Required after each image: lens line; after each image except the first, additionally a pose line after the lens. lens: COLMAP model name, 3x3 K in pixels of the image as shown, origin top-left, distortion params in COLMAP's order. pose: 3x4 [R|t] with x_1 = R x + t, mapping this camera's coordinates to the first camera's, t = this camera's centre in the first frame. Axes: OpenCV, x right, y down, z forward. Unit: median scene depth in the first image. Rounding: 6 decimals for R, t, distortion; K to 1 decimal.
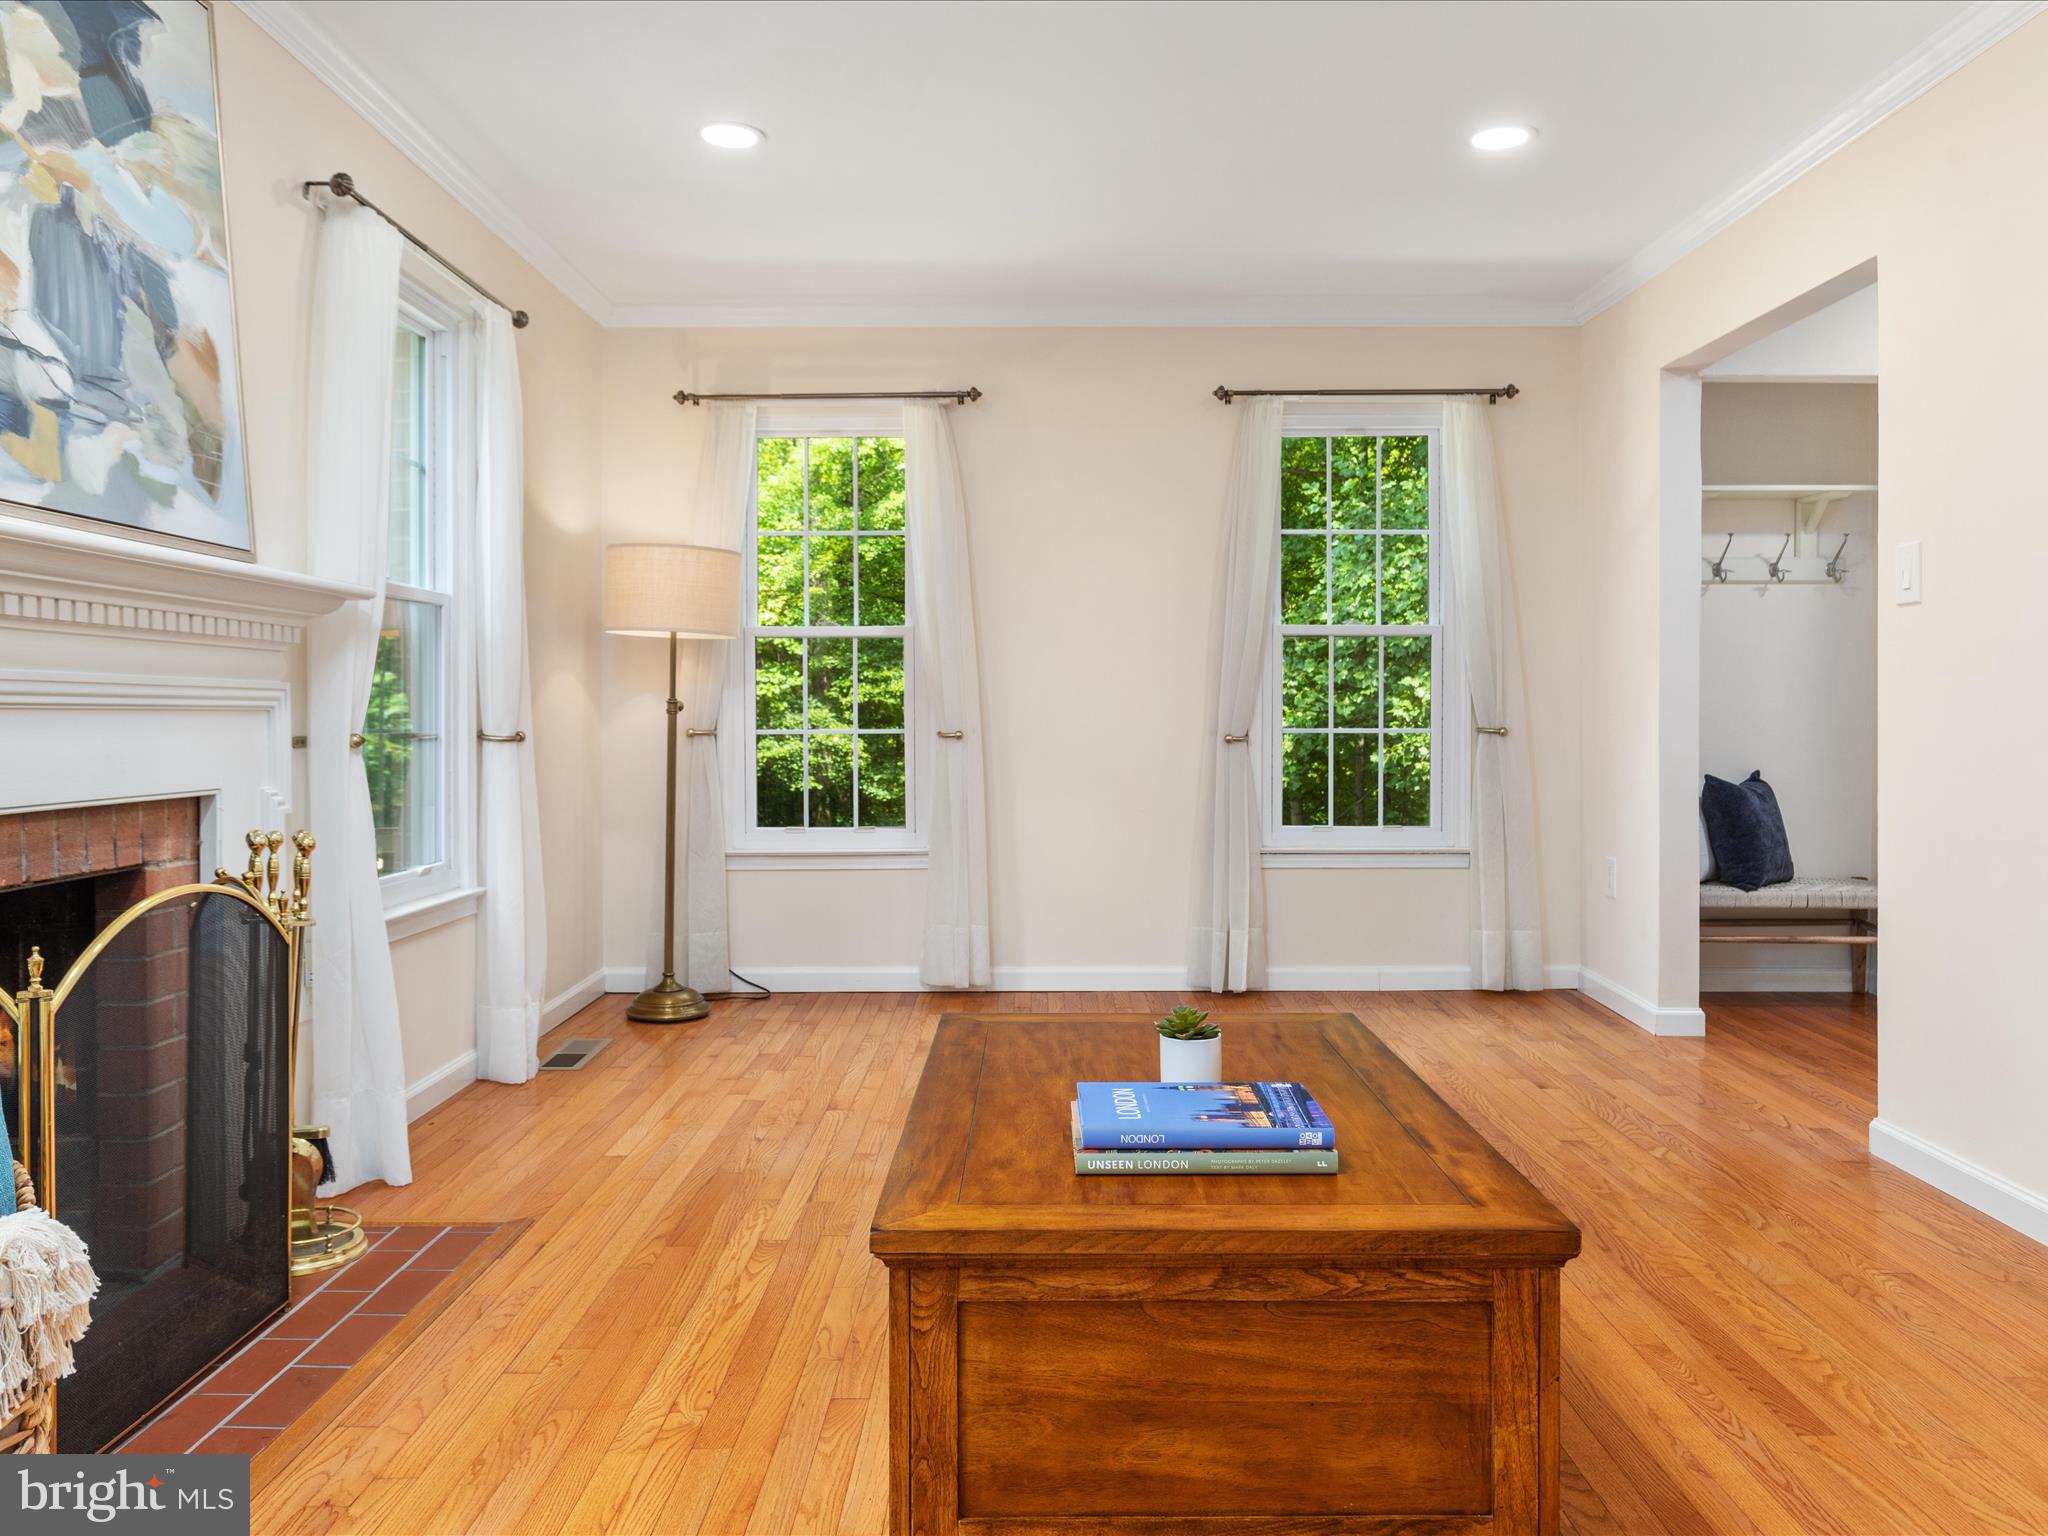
lens RADIAL K [[1544.7, 0, 1028.2], [0, 1544.7, 722.0], [0, 0, 1]] dist [0.000557, -0.004828]
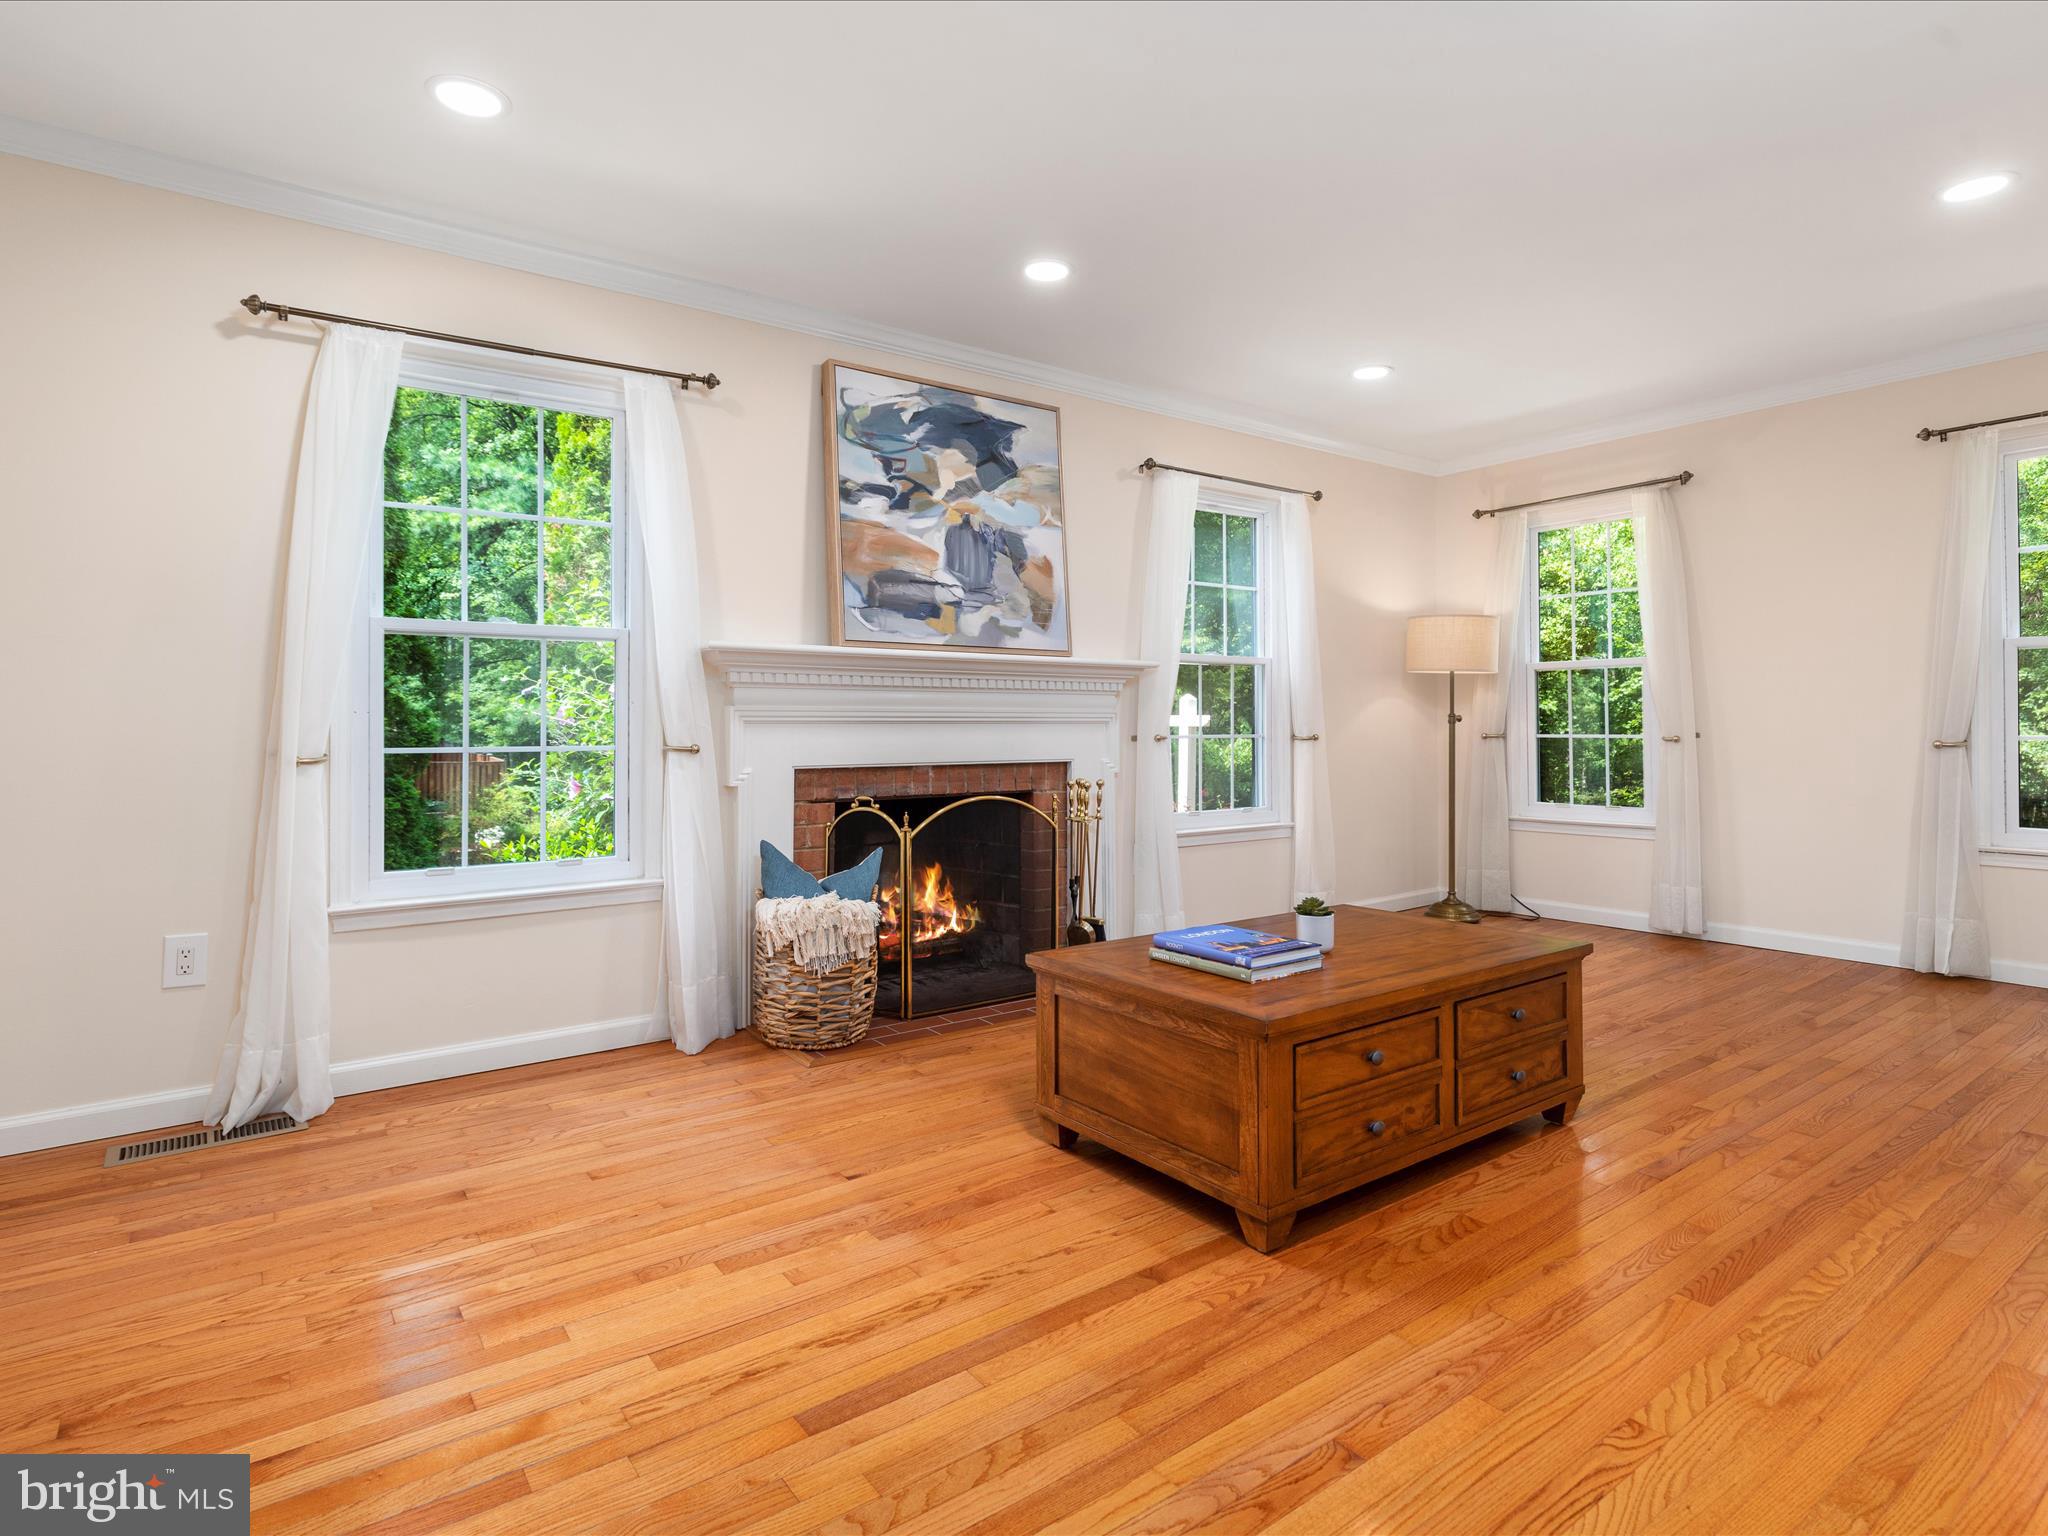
lens RADIAL K [[1079.8, 0, 1025.6], [0, 1079.8, 711.6], [0, 0, 1]] dist [-0.002947, -0.001223]
pose [[0.595906, -0.011770, -0.802968, 0.744457], [-0.000741, 0.999884, -0.015206, -0.000901], [0.803054, 0.009656, 0.595828, 0.033513]]
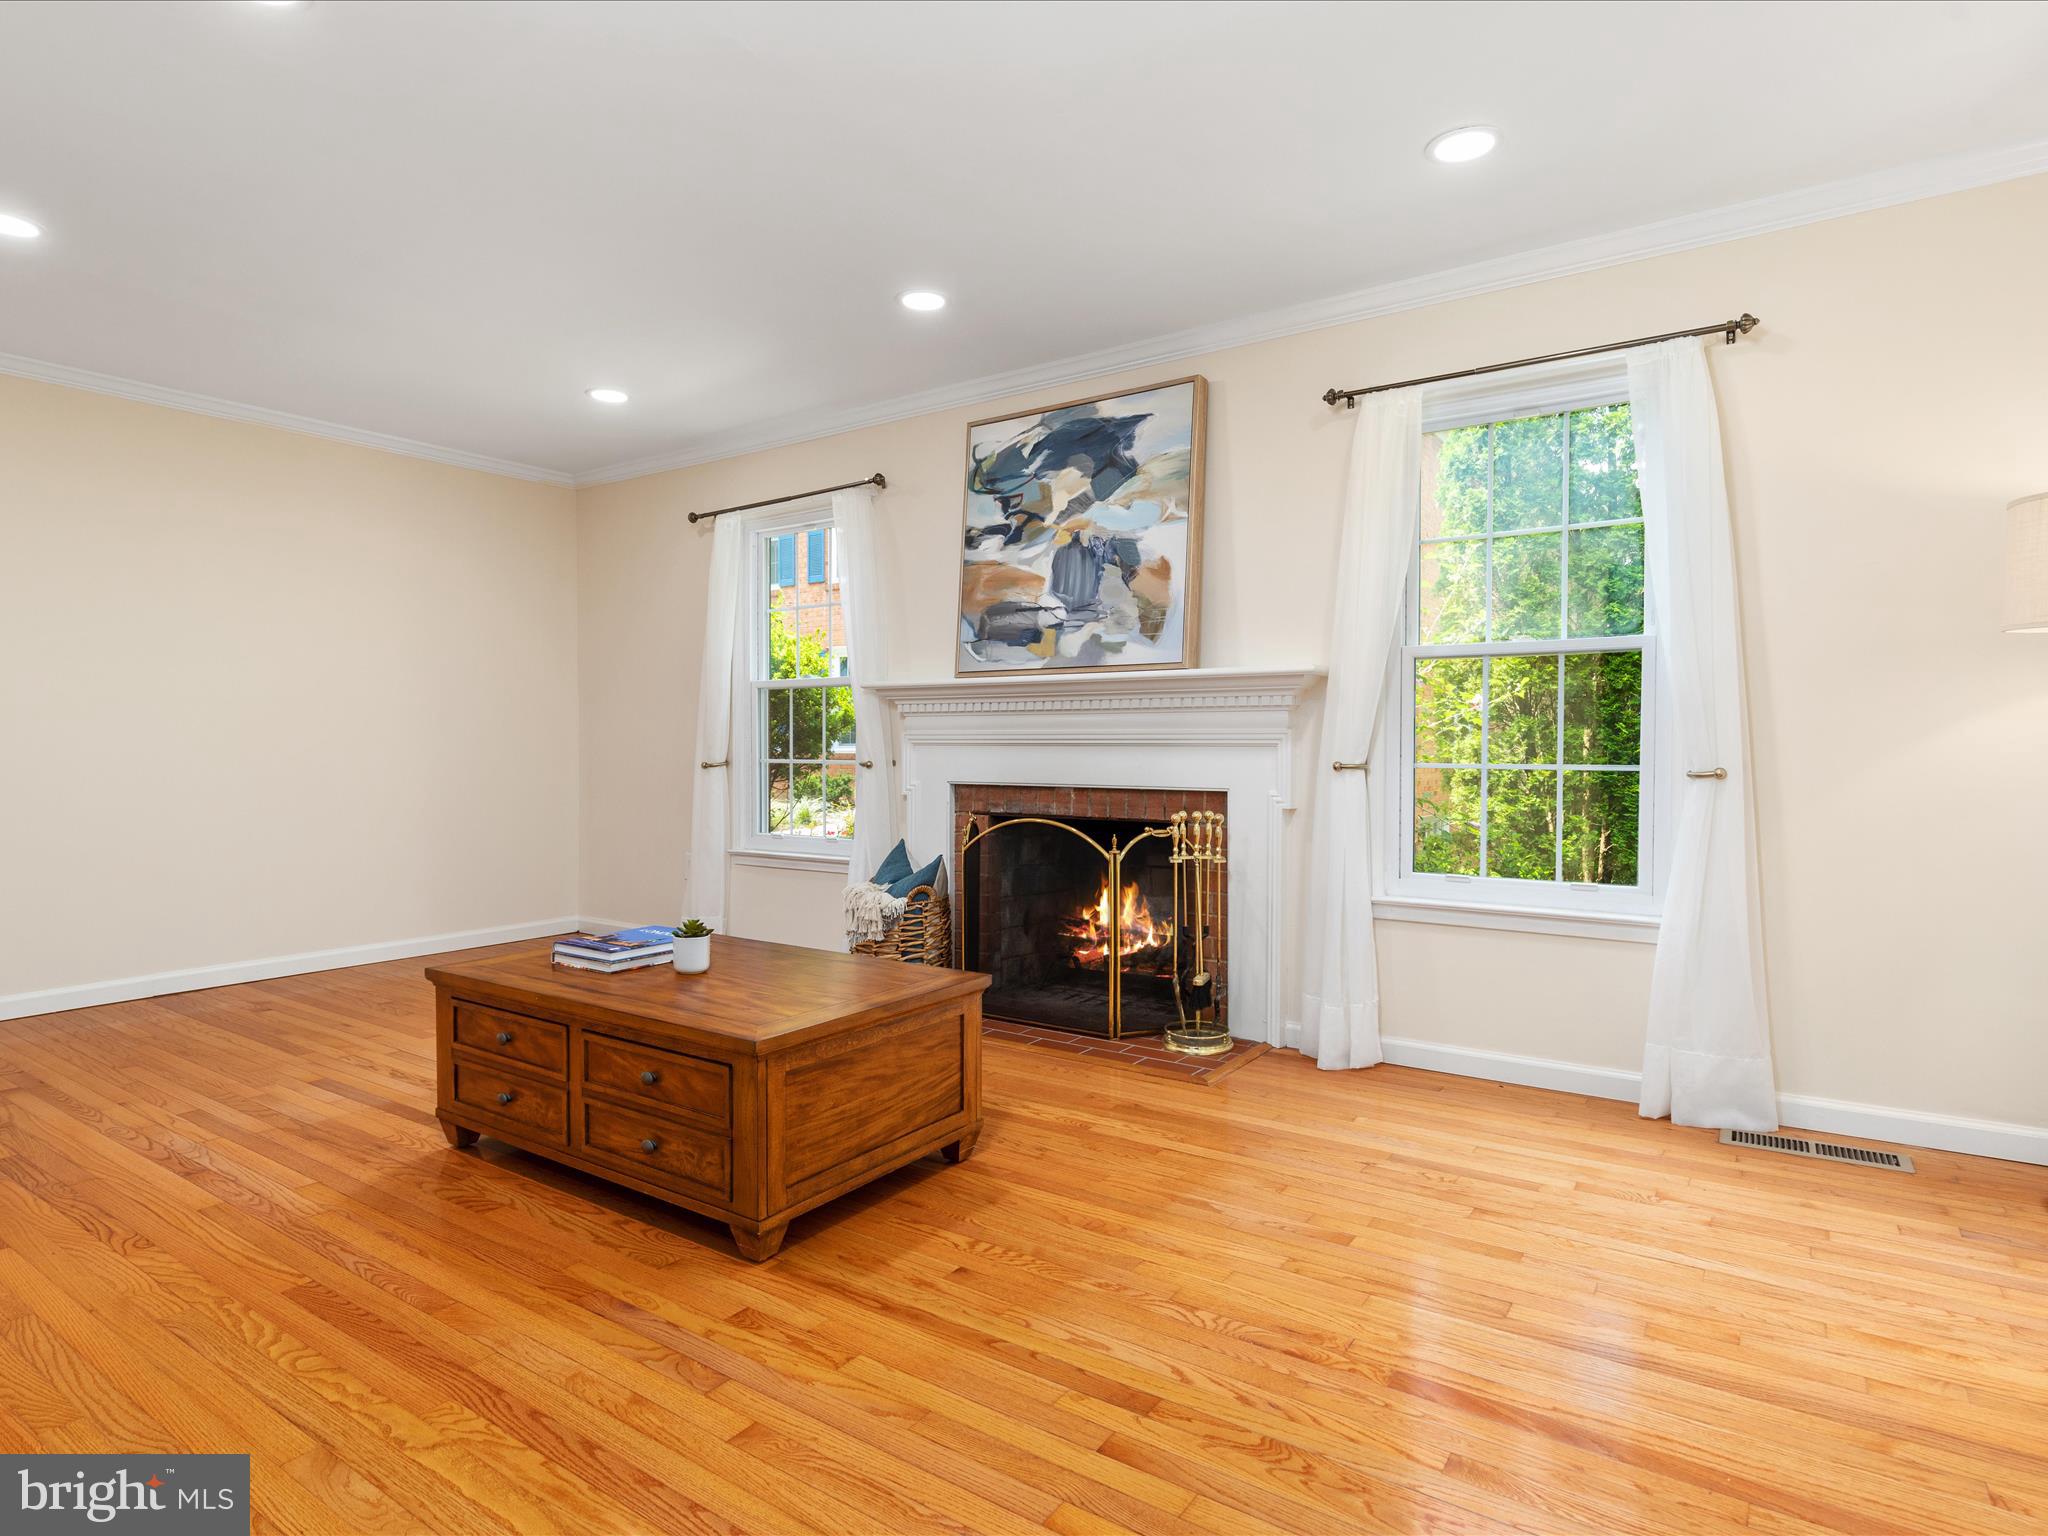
lens RADIAL K [[1112.4, 0, 1024.0], [0, 1112.4, 768.0], [0, 0, 1]] dist [-0.000682, -0.000727]
pose [[-0.561518, 0.017922, -0.827270, 0.789868], [-0.003861, 0.999698, 0.024278, -0.013963], [0.827455, 0.016827, -0.561279, 1.715381]]
